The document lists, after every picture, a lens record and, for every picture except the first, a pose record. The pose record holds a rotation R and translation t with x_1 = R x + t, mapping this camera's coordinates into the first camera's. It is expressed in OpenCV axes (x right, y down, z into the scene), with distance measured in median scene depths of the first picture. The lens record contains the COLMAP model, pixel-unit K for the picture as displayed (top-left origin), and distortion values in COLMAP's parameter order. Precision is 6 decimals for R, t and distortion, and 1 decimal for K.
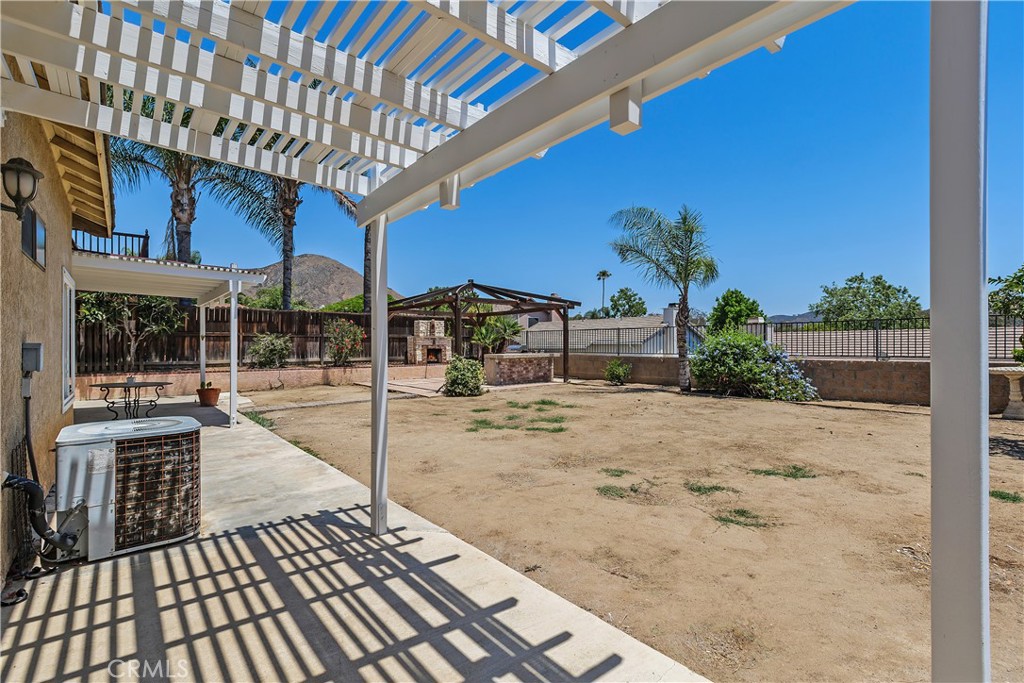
lens RADIAL K [[470.8, 0, 512.5], [0, 470.8, 343.1], [0, 0, 1]] dist [0.006497, -0.001364]
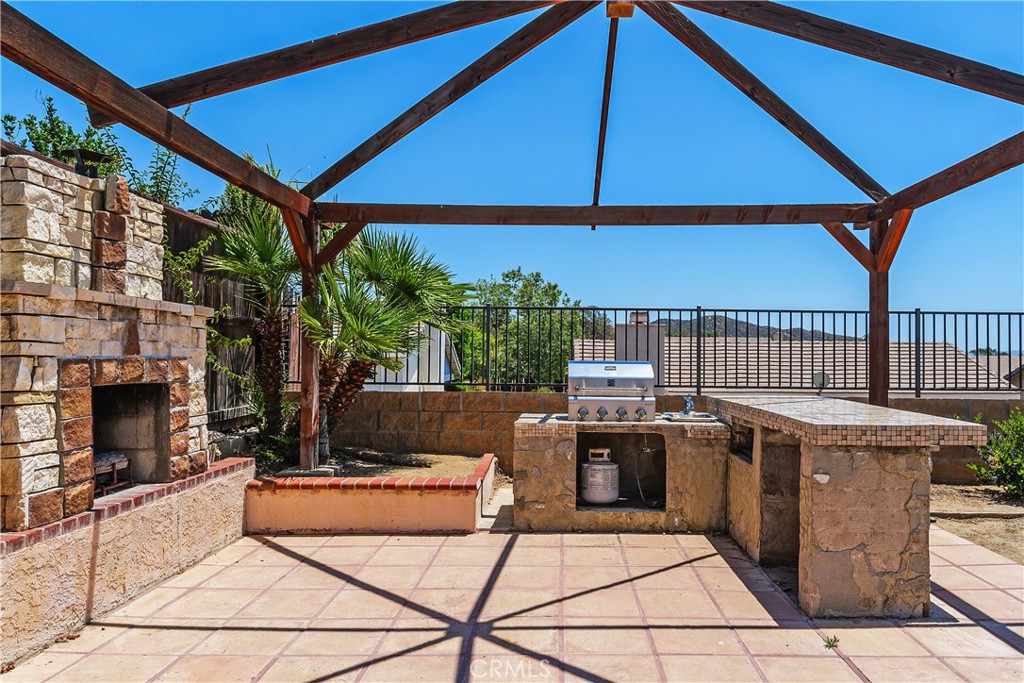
lens RADIAL K [[672.6, 0, 553.9], [0, 672.6, 341.2], [0, 0, 1]] dist [-0.007148, -0.001329]
pose [[0.644946, 0.026097, 0.763782, -0.237934], [-0.011281, 0.999633, -0.024631, 0.002517], [-0.764145, 0.007269, 0.645004, 0.777390]]
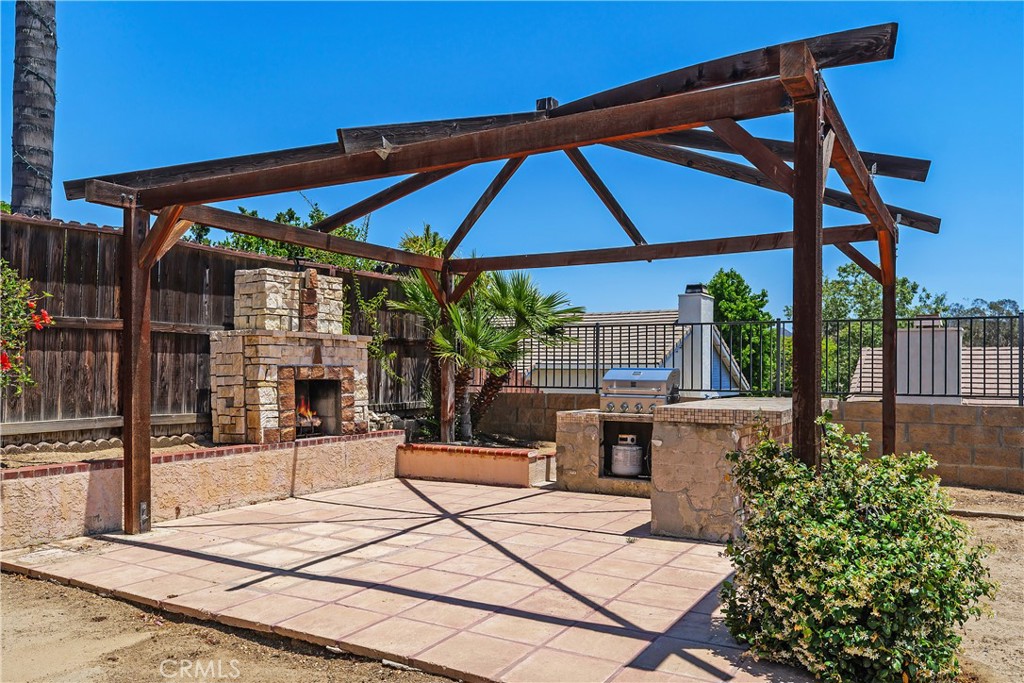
lens RADIAL K [[796.3, 0, 511.9], [0, 796.3, 348.9], [0, 0, 1]] dist [0.011381, 0.002517]
pose [[0.937597, 0.015766, 0.347367, -0.219509], [-0.007919, 0.999681, -0.023997, 0.004482], [-0.347634, 0.019748, 0.937422, 0.547525]]
